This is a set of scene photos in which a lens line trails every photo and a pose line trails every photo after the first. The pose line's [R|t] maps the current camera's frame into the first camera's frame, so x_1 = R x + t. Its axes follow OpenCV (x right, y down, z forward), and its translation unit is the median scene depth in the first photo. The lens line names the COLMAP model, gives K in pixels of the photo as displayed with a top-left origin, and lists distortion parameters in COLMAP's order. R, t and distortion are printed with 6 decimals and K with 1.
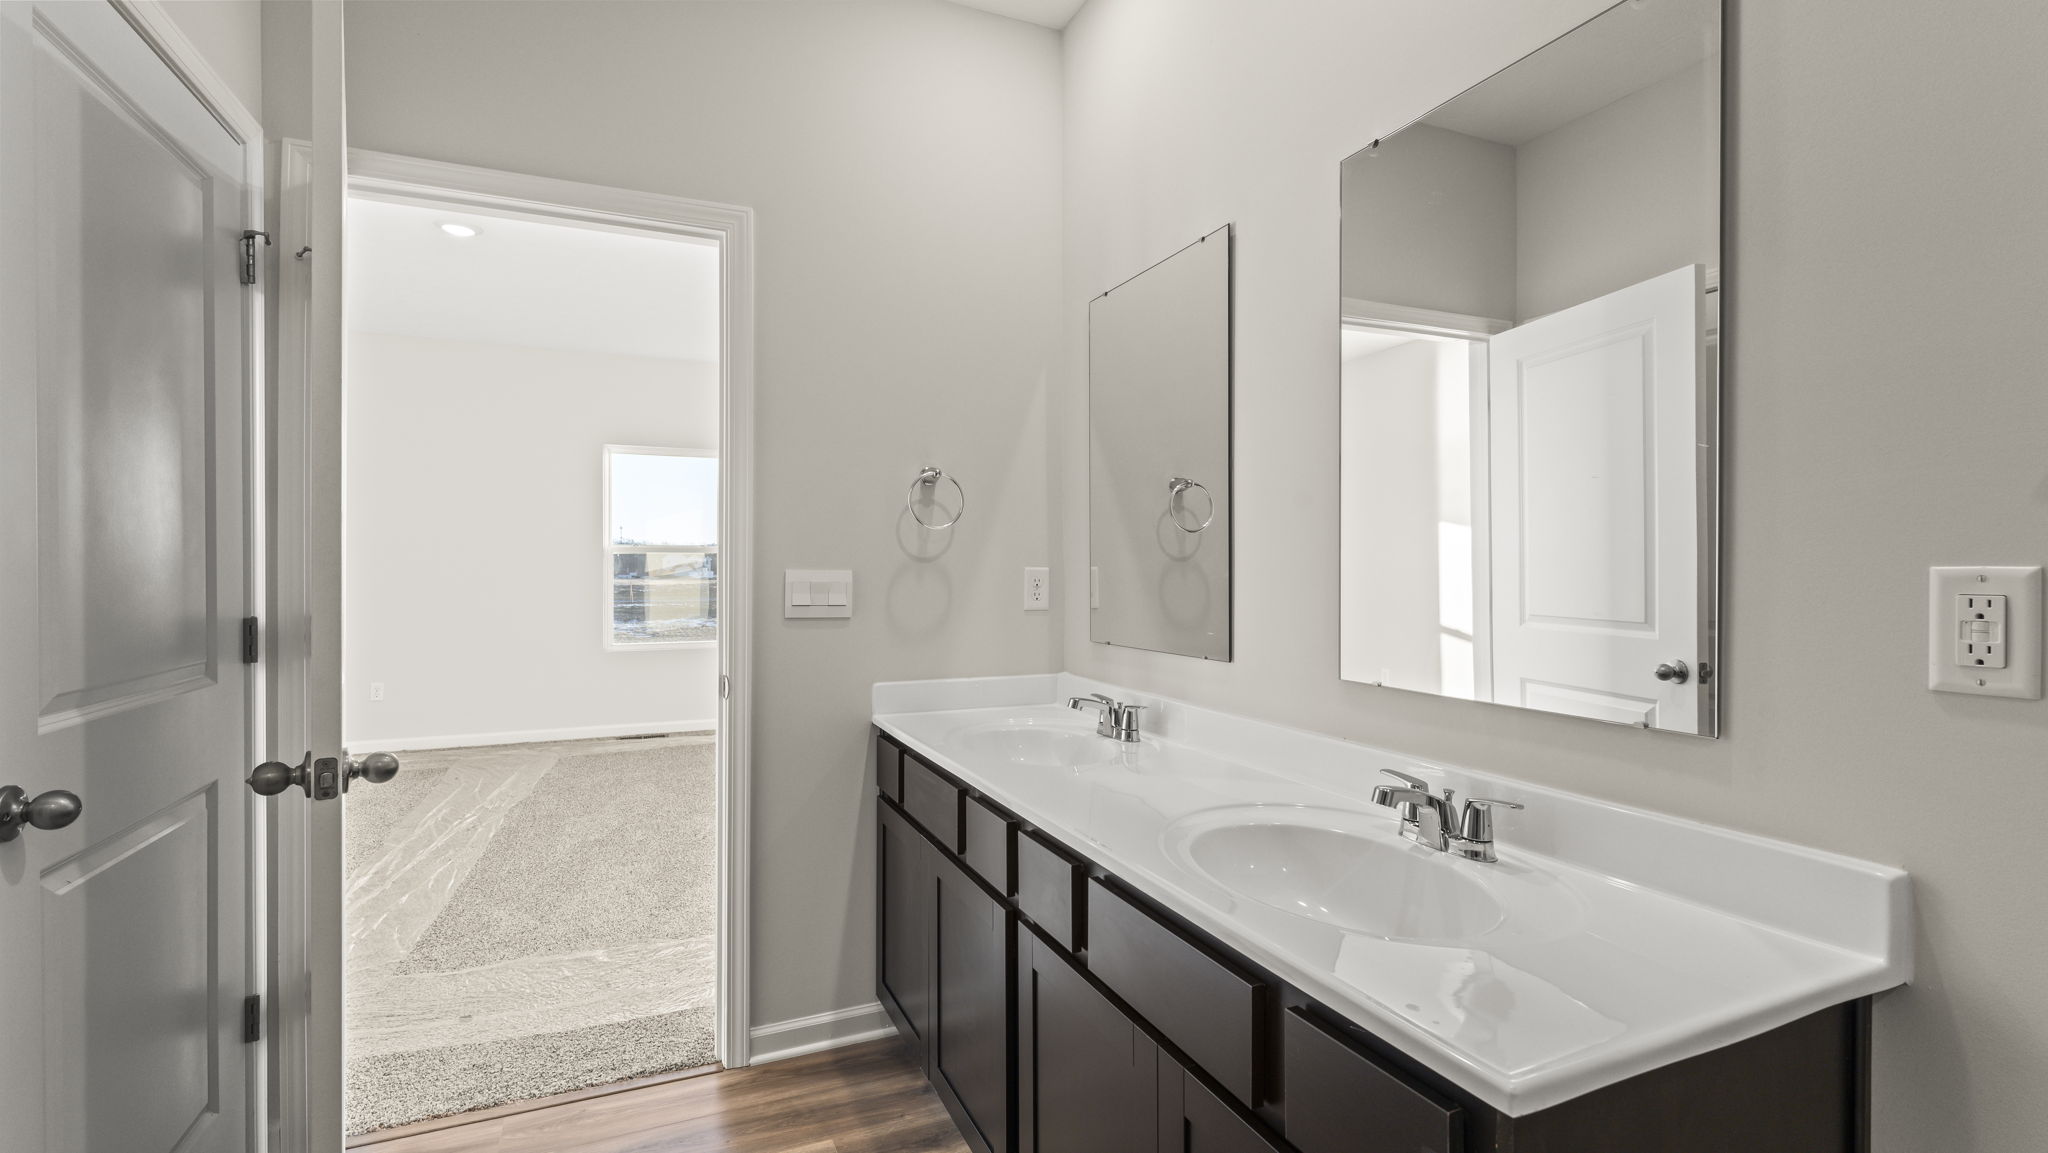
lens RADIAL K [[900.9, 0, 1025.8], [0, 900.9, 575.2], [0, 0, 1]] dist [-0.001817, -0.000270]
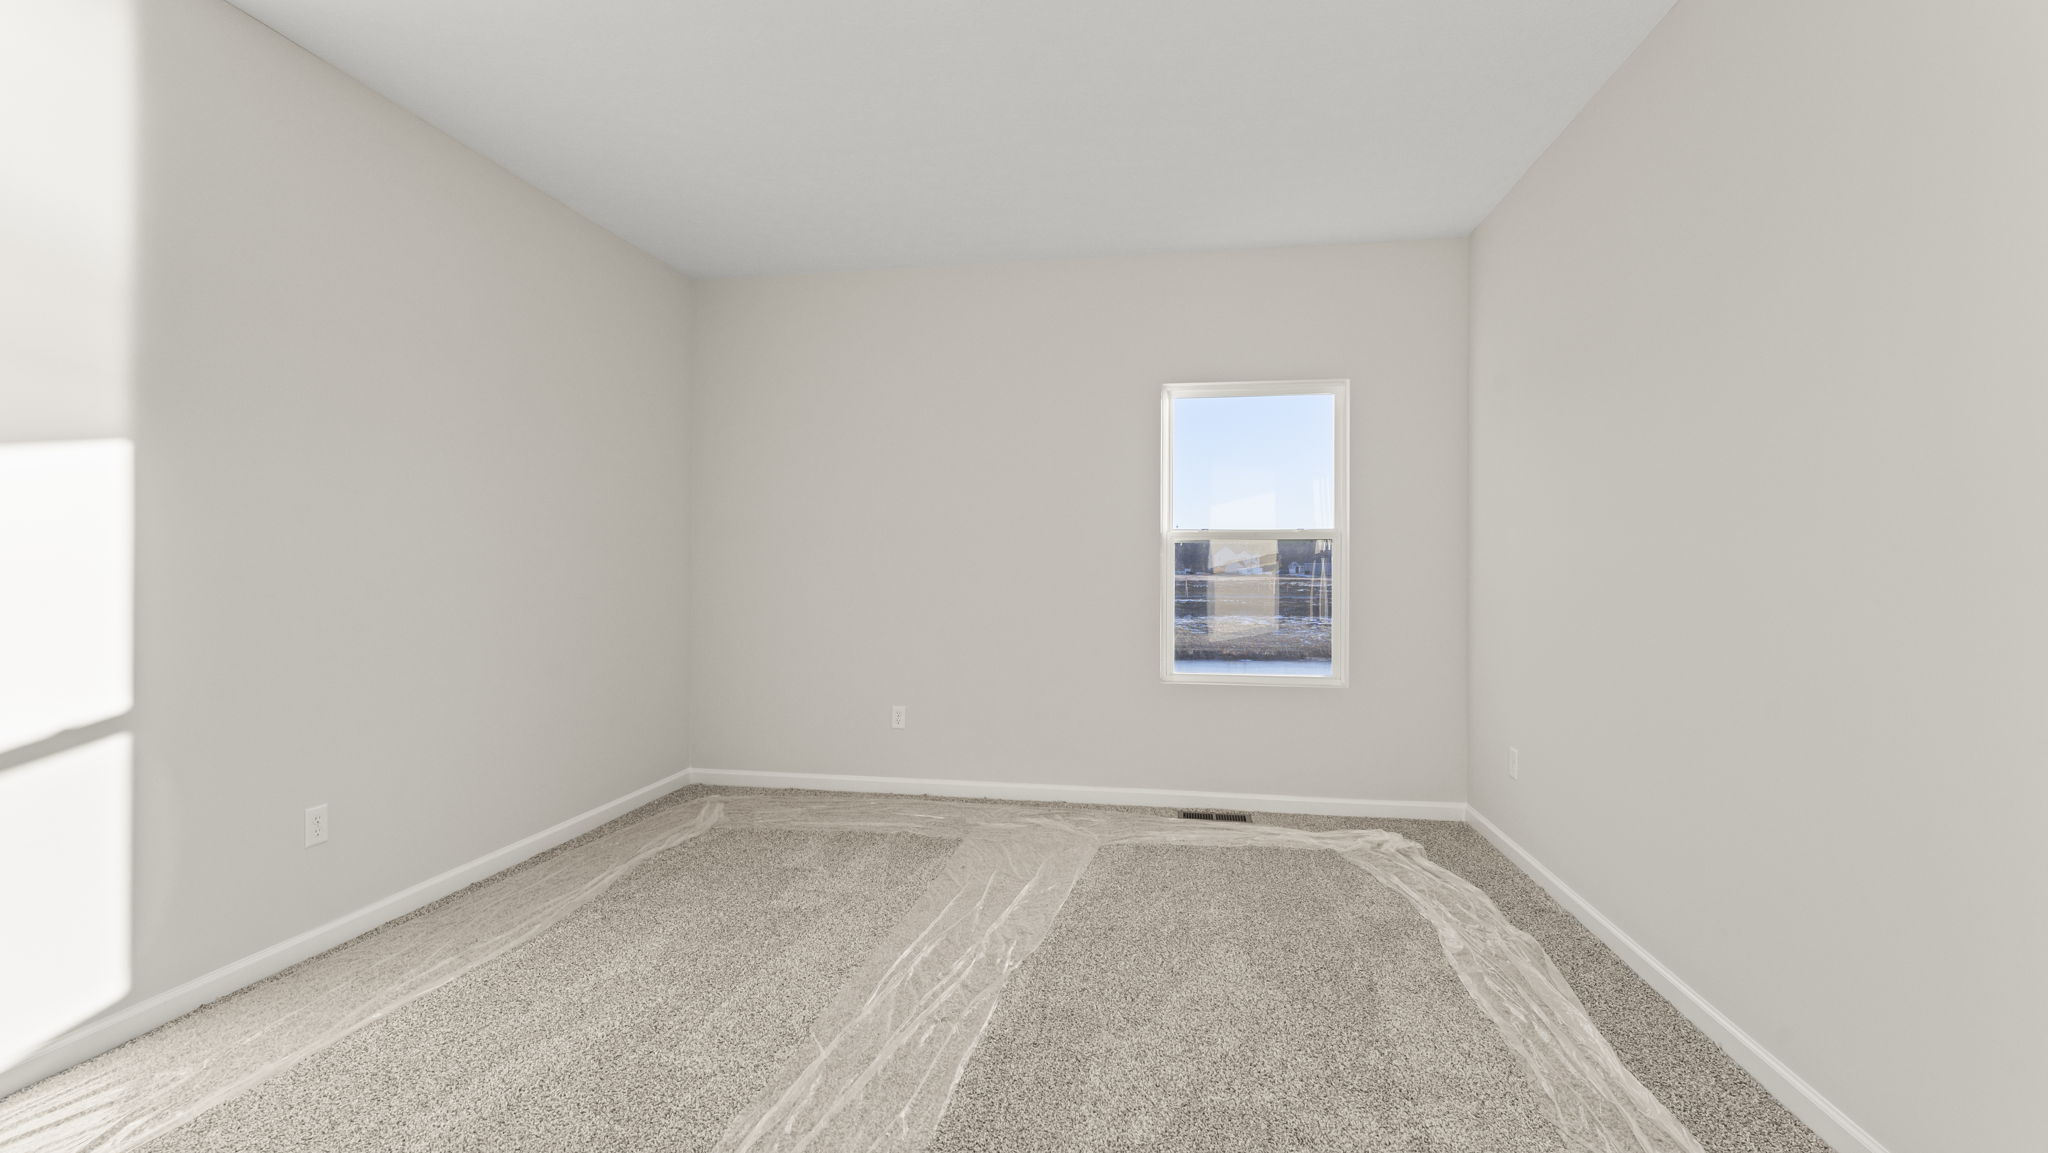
lens RADIAL K [[900.9, 0, 1033.0], [0, 900.9, 578.3], [0, 0, 1]] dist [-0.001817, -0.000270]
pose [[0.835801, 0.006154, -0.548998, -0.164514], [-0.001654, 0.999961, 0.008691, 0.000212], [0.549030, -0.006356, 0.835779, 0.352801]]
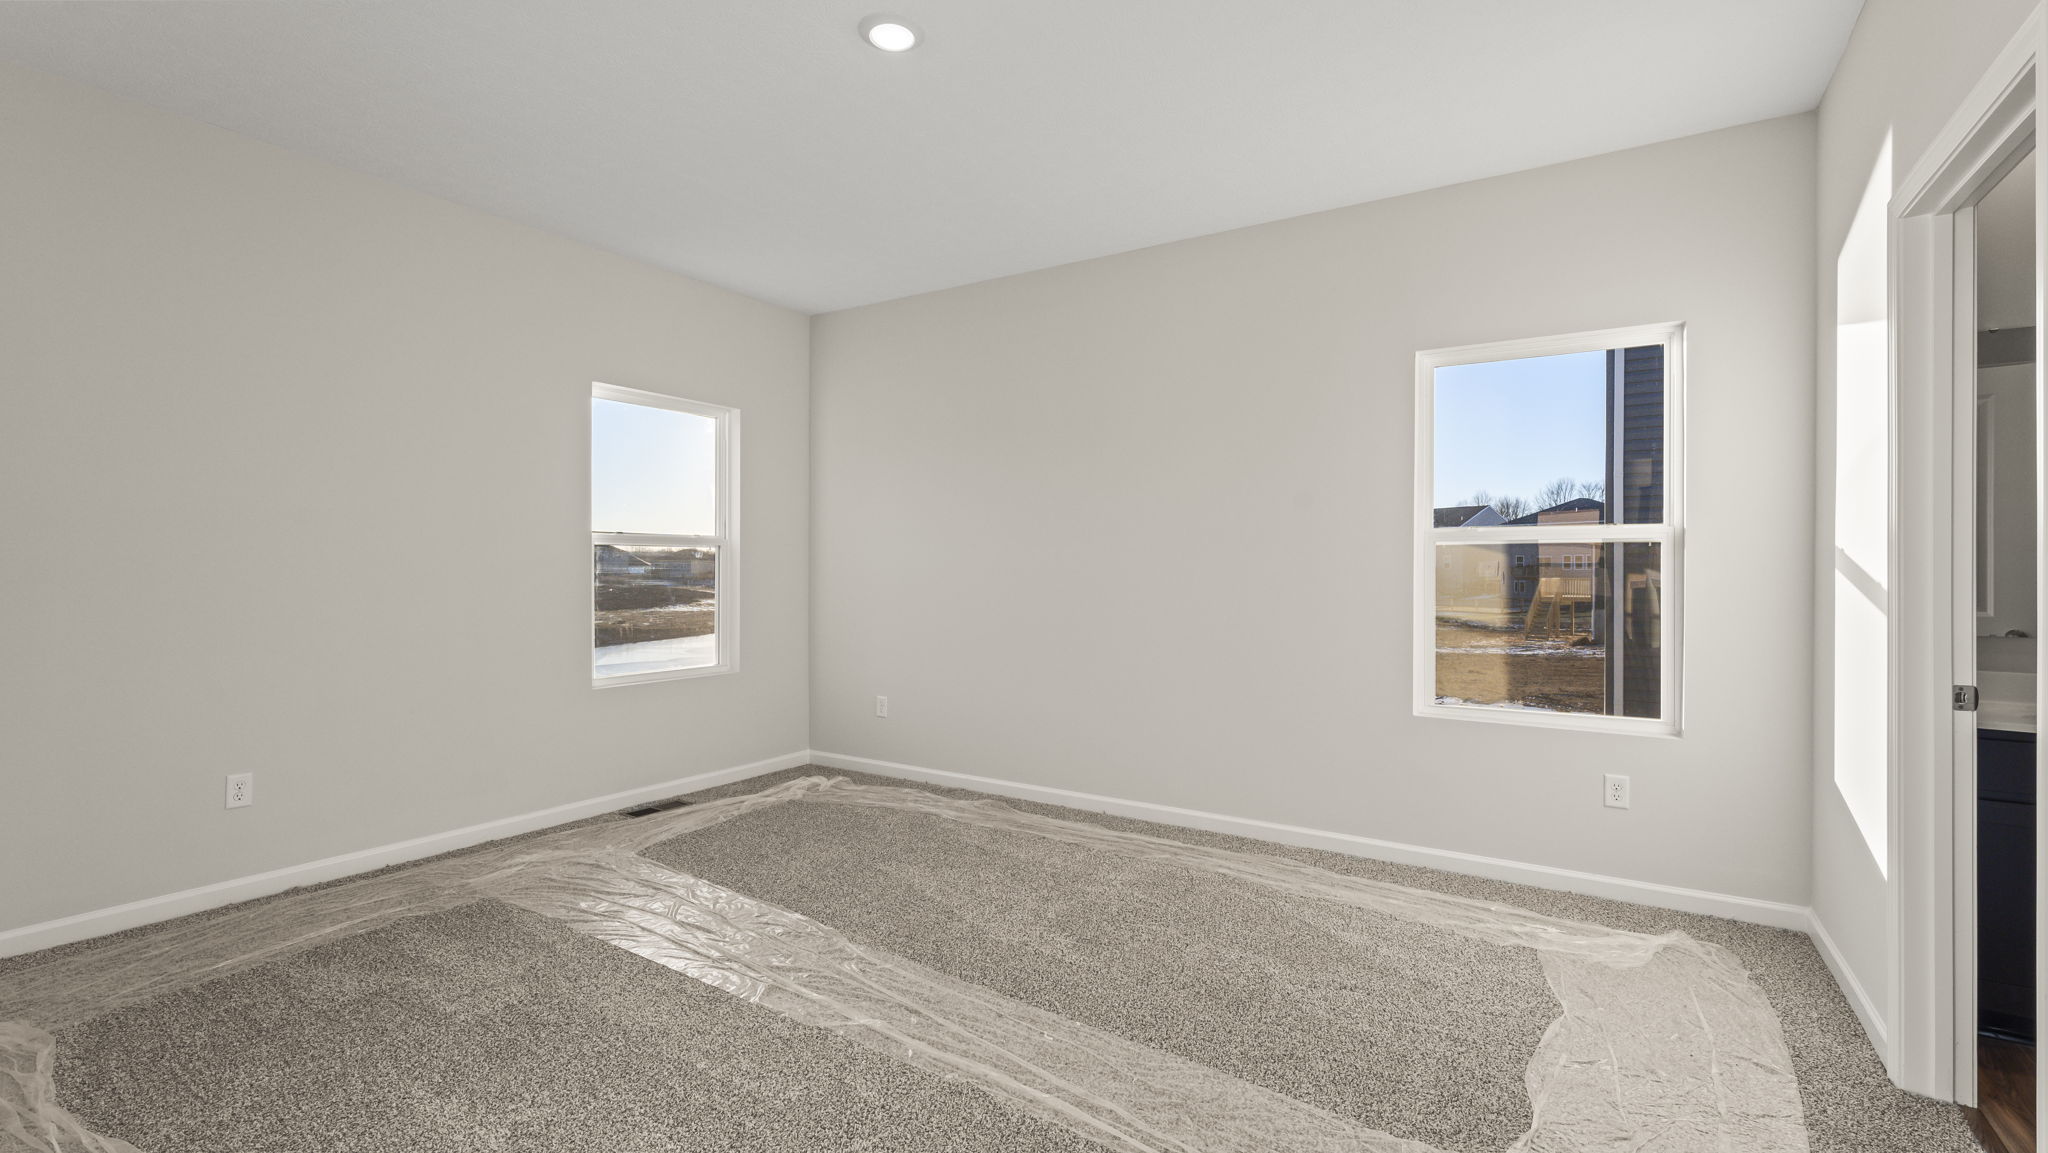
lens RADIAL K [[900.9, 0, 1029.0], [0, 900.9, 569.5], [0, 0, 1]] dist [-0.001817, -0.000270]
pose [[0.834228, -0.001343, 0.551417, -0.543734], [-0.001267, 0.999990, 0.004351, -0.005821], [-0.551418, -0.004328, 0.834218, 0.249559]]
